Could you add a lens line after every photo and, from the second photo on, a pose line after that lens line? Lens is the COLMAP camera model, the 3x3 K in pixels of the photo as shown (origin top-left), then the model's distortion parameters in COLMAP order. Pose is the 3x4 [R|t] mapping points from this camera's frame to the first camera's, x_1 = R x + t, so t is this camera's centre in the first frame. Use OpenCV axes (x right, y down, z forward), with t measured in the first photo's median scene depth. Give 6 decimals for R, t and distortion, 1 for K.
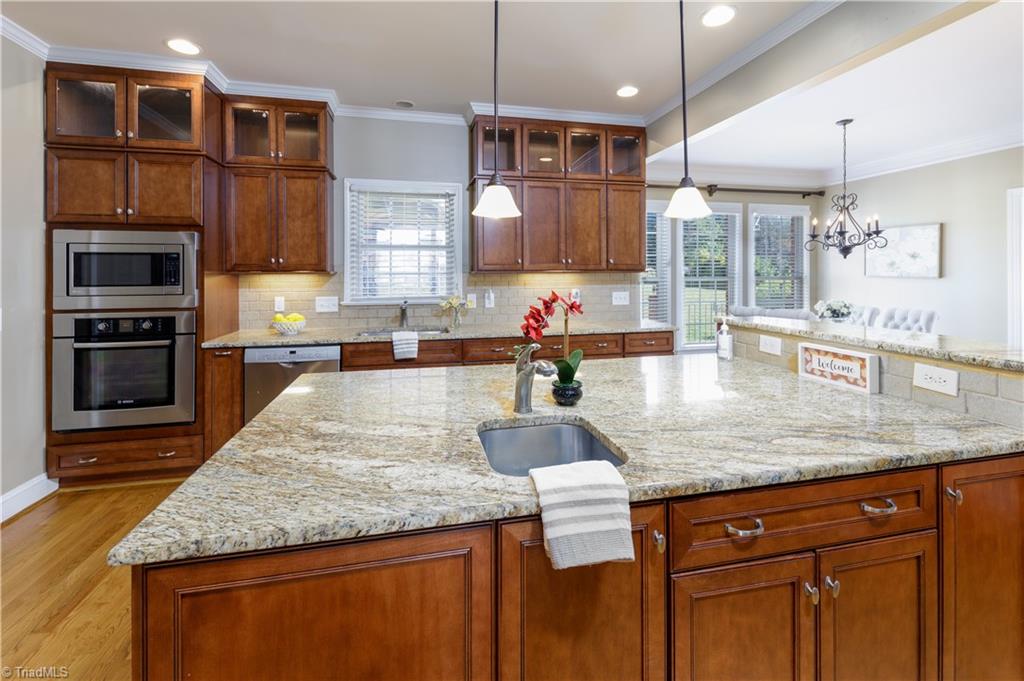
lens RADIAL K [[412.3, 0, 508.2], [0, 412.3, 273.0], [0, 0, 1]] dist [-0.000534, -0.000018]
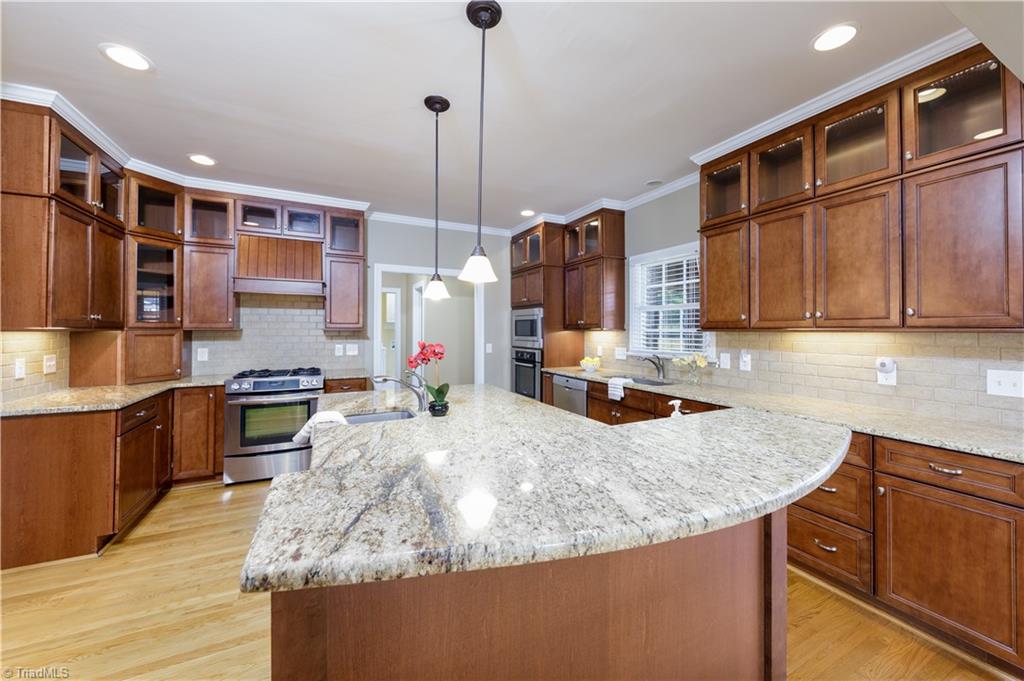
lens RADIAL K [[381.4, 0, 511.2], [0, 381.4, 325.4], [0, 0, 1]] dist [0.000372, 0.000061]
pose [[0.239247, -0.006161, -0.970939, 0.785539], [0.000367, 0.999980, -0.006255, -0.008571], [0.970959, 0.001140, 0.239244, 0.416565]]
